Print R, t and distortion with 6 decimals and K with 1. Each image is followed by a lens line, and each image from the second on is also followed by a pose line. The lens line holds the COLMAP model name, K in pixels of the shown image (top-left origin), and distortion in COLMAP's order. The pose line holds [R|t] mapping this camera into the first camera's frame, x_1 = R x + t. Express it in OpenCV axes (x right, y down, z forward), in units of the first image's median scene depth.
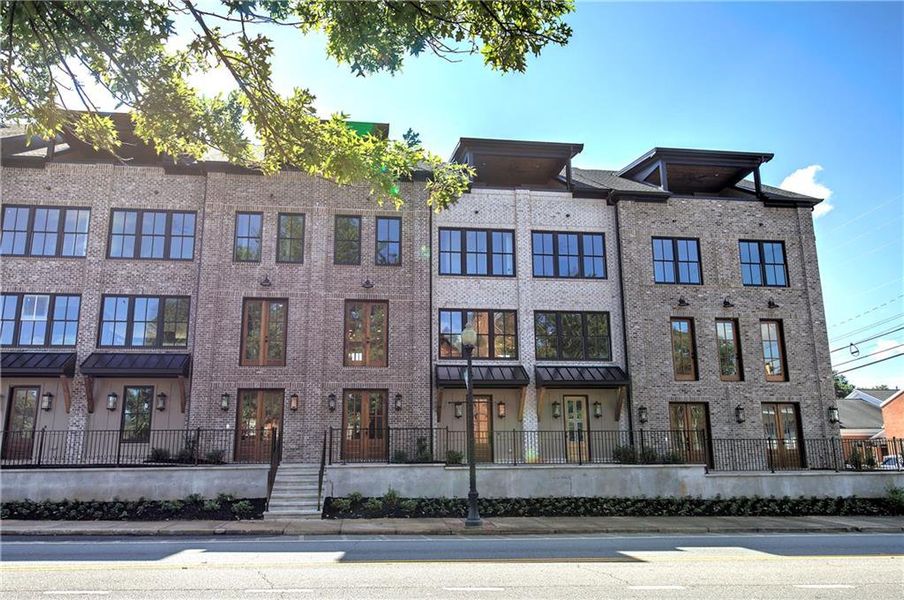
lens RADIAL K [[695.3, 0, 447.4], [0, 695.3, 297.6], [0, 0, 1]] dist [0.009364, 0.002953]
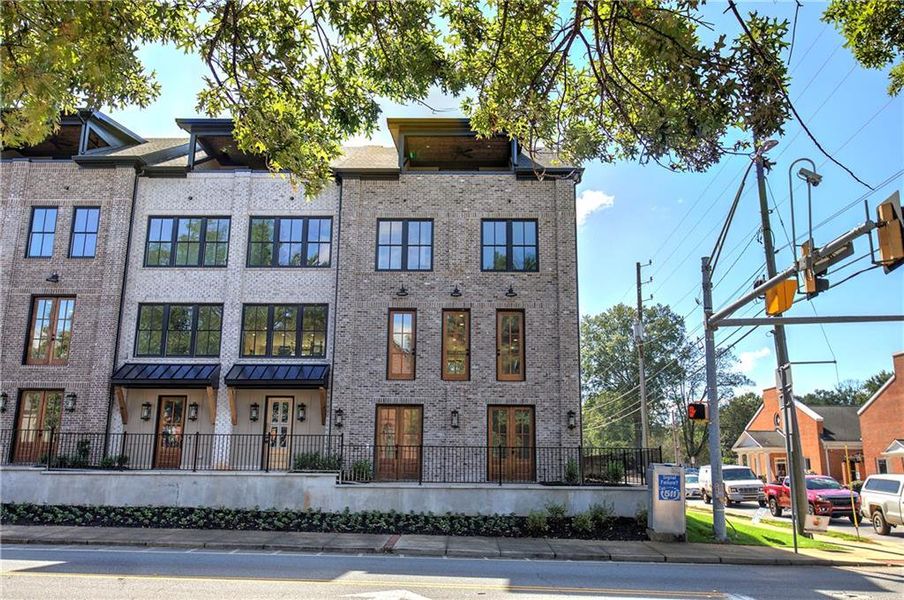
lens RADIAL K [[731.0, 0, 450.1], [0, 731.0, 302.2], [0, 0, 1]] dist [0.012607, -0.017295]
pose [[0.988479, -0.017063, -0.150390, 0.545948], [0.016499, 0.999851, -0.005001, 0.026591], [0.150453, 0.002462, 0.988614, 0.095037]]
